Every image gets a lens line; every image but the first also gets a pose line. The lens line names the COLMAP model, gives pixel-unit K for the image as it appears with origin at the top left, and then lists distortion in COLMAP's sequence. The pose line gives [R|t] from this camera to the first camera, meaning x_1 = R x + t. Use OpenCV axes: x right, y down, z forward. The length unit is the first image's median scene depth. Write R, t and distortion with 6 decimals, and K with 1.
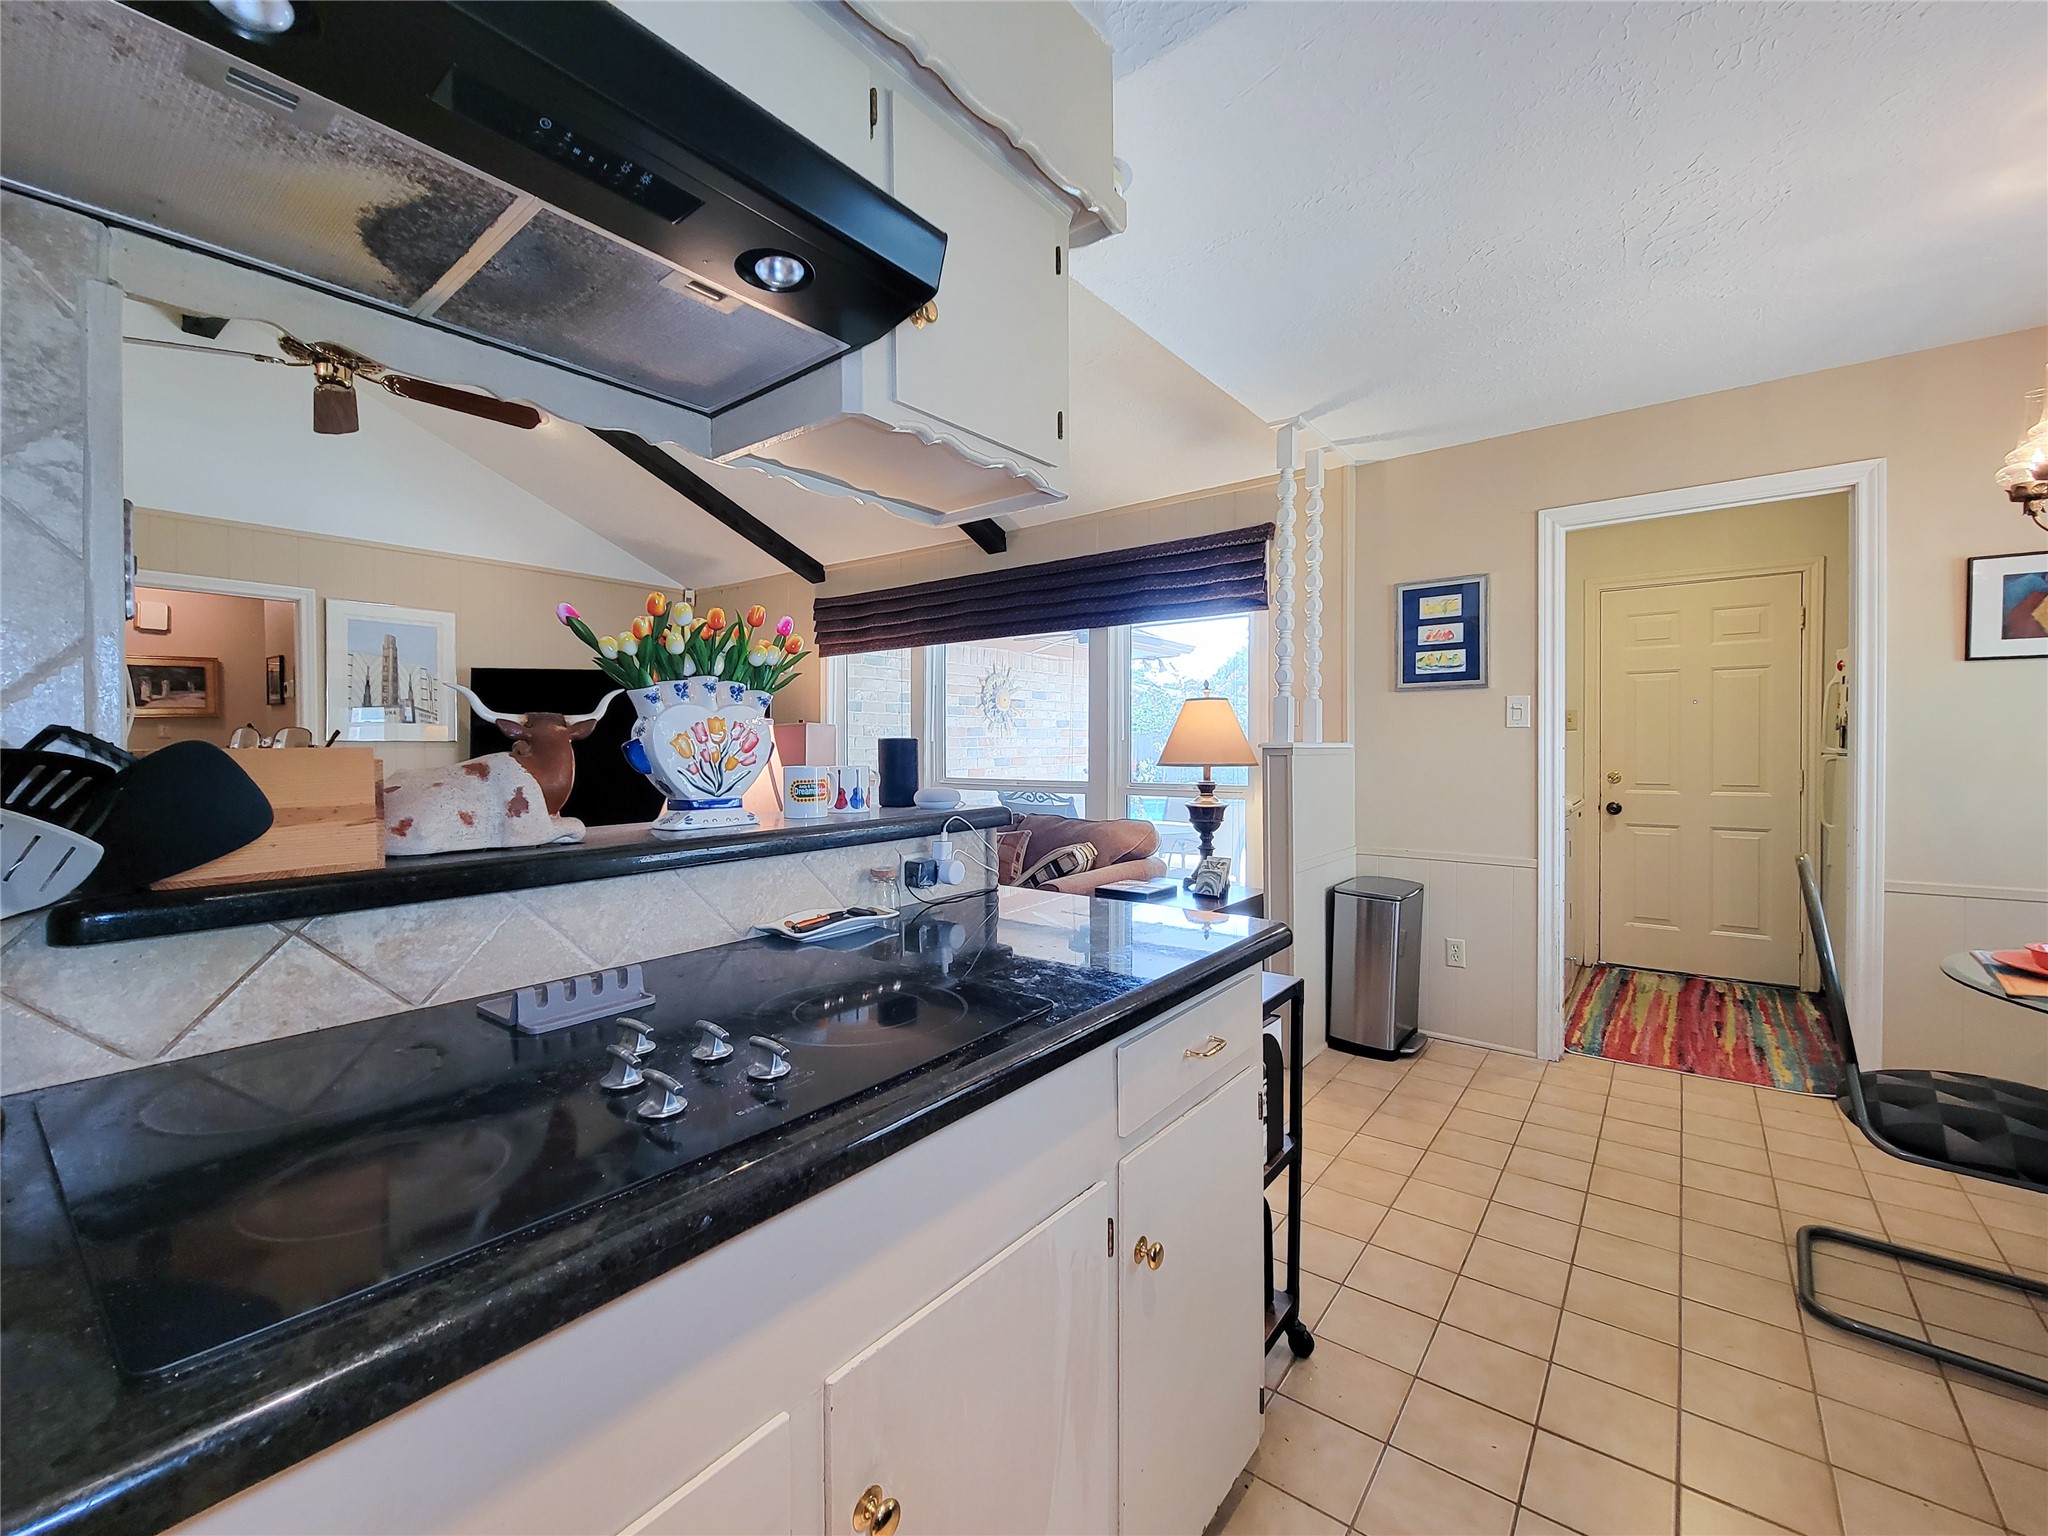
lens RADIAL K [[850.4, 0, 1034.6], [0, 850.4, 765.1], [0, 0, 1]] dist [0.005131, -0.004448]
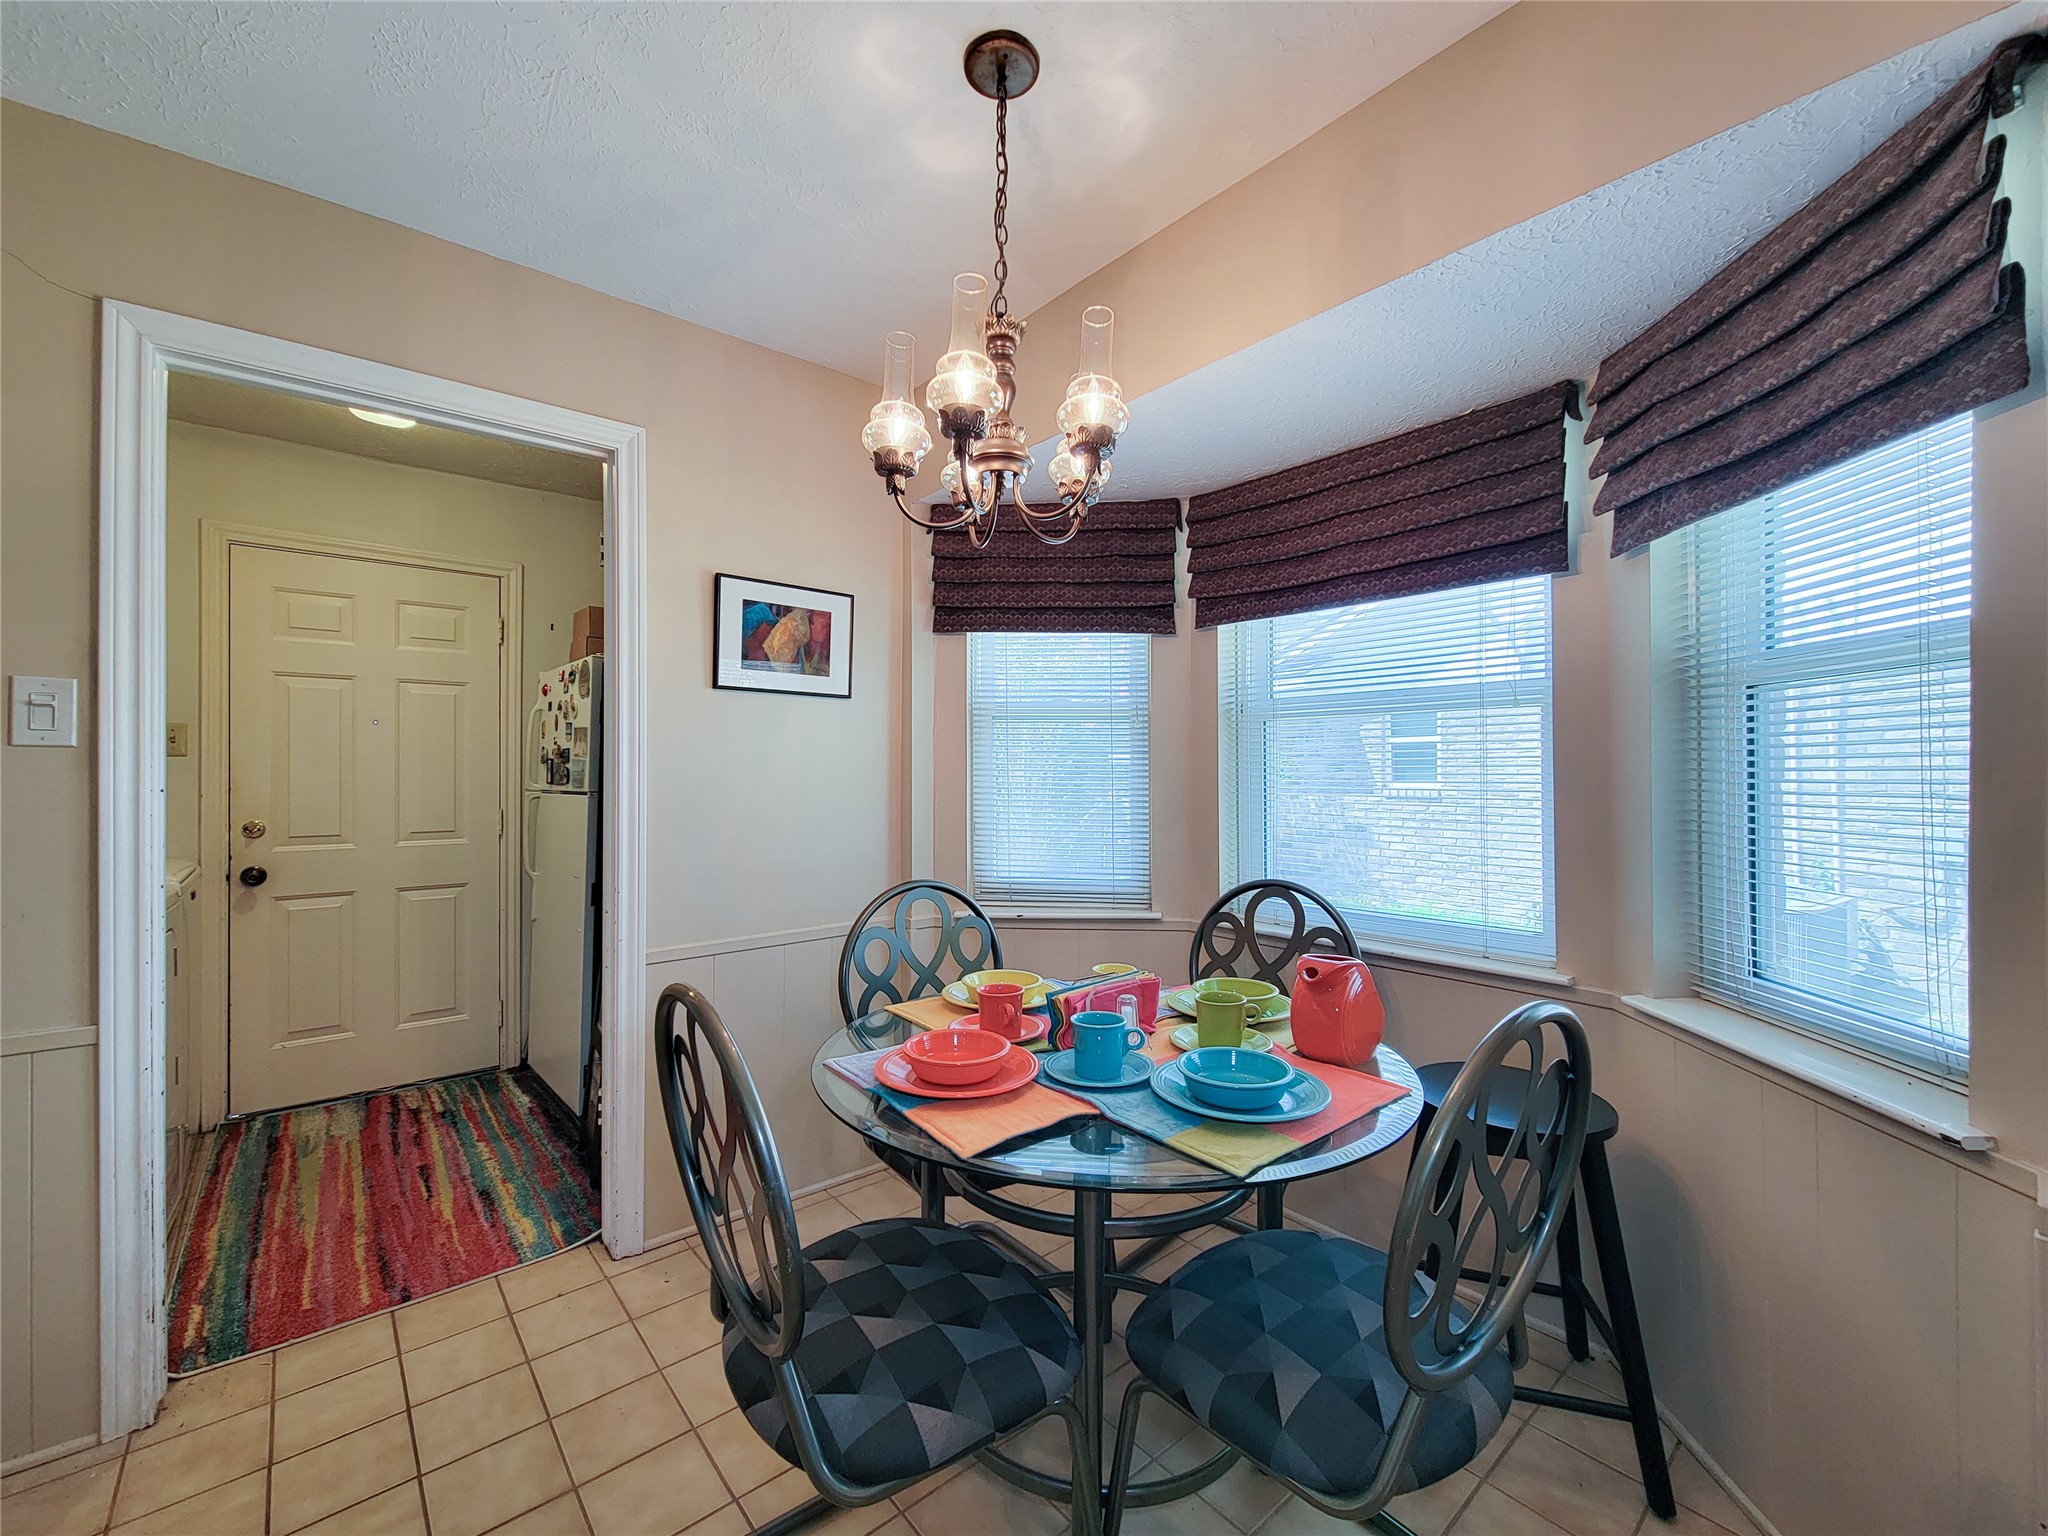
lens RADIAL K [[850.4, 0, 1034.6], [0, 850.4, 765.1], [0, 0, 1]] dist [0.005131, -0.004448]
pose [[0.213649, 0.014368, 0.976805, 0.207490], [0.020899, 0.999596, -0.019274, -0.012754], [-0.976687, 0.024532, 0.213262, 0.336369]]
